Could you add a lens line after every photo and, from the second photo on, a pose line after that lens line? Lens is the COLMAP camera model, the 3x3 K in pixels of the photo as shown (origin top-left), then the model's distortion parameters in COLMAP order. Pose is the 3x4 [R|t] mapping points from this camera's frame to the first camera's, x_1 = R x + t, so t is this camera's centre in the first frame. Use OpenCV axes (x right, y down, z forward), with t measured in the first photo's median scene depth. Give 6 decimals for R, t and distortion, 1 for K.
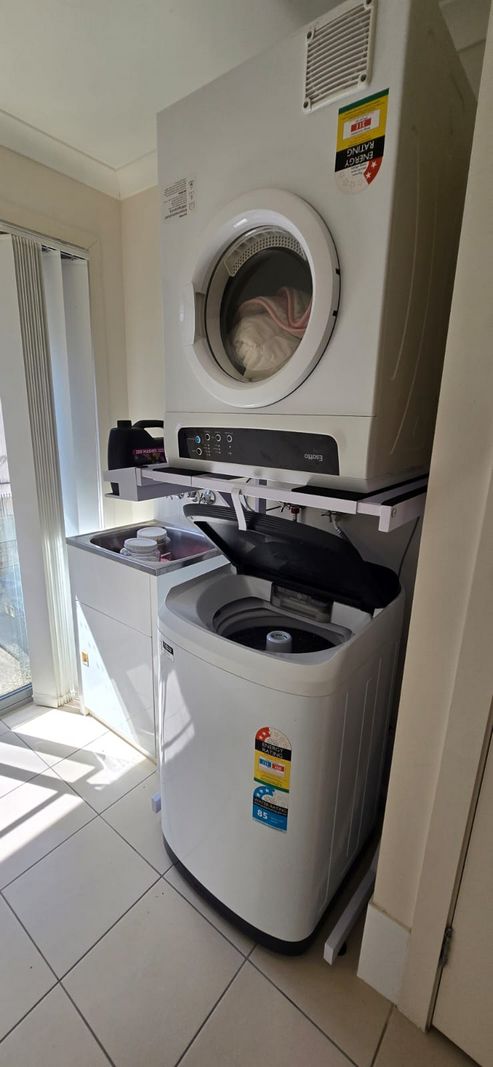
lens RADIAL K [[438.0, 0, 241.2], [0, 438.0, 531.7], [0, 0, 1]] dist [-0.000055, 0.000238]
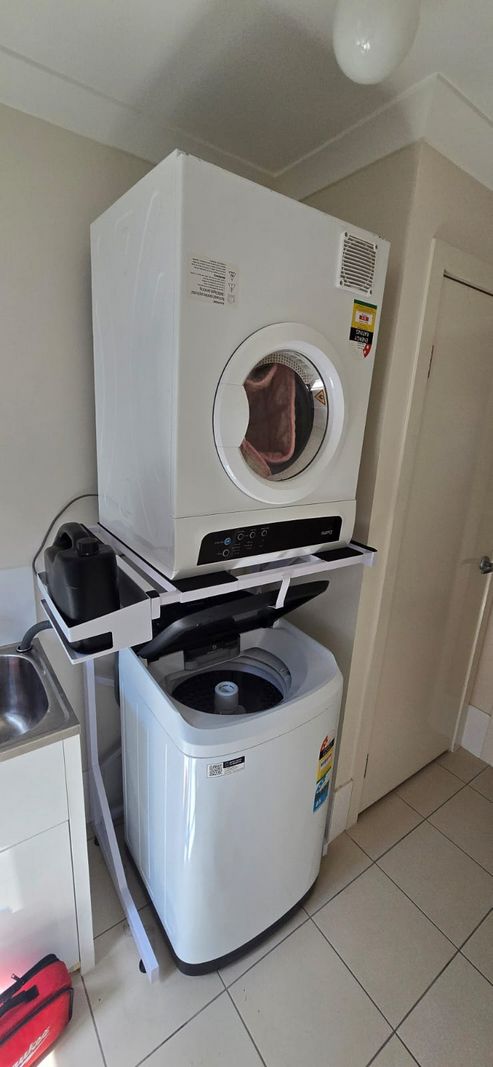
lens RADIAL K [[438.0, 0, 245.0], [0, 438.0, 534.7], [0, 0, 1]] dist [-0.000055, 0.000238]
pose [[0.270184, -0.274030, 0.922989, -1.133903], [0.200385, 0.953654, 0.224477, -0.509855], [-0.941725, 0.124303, 0.312573, 0.802247]]
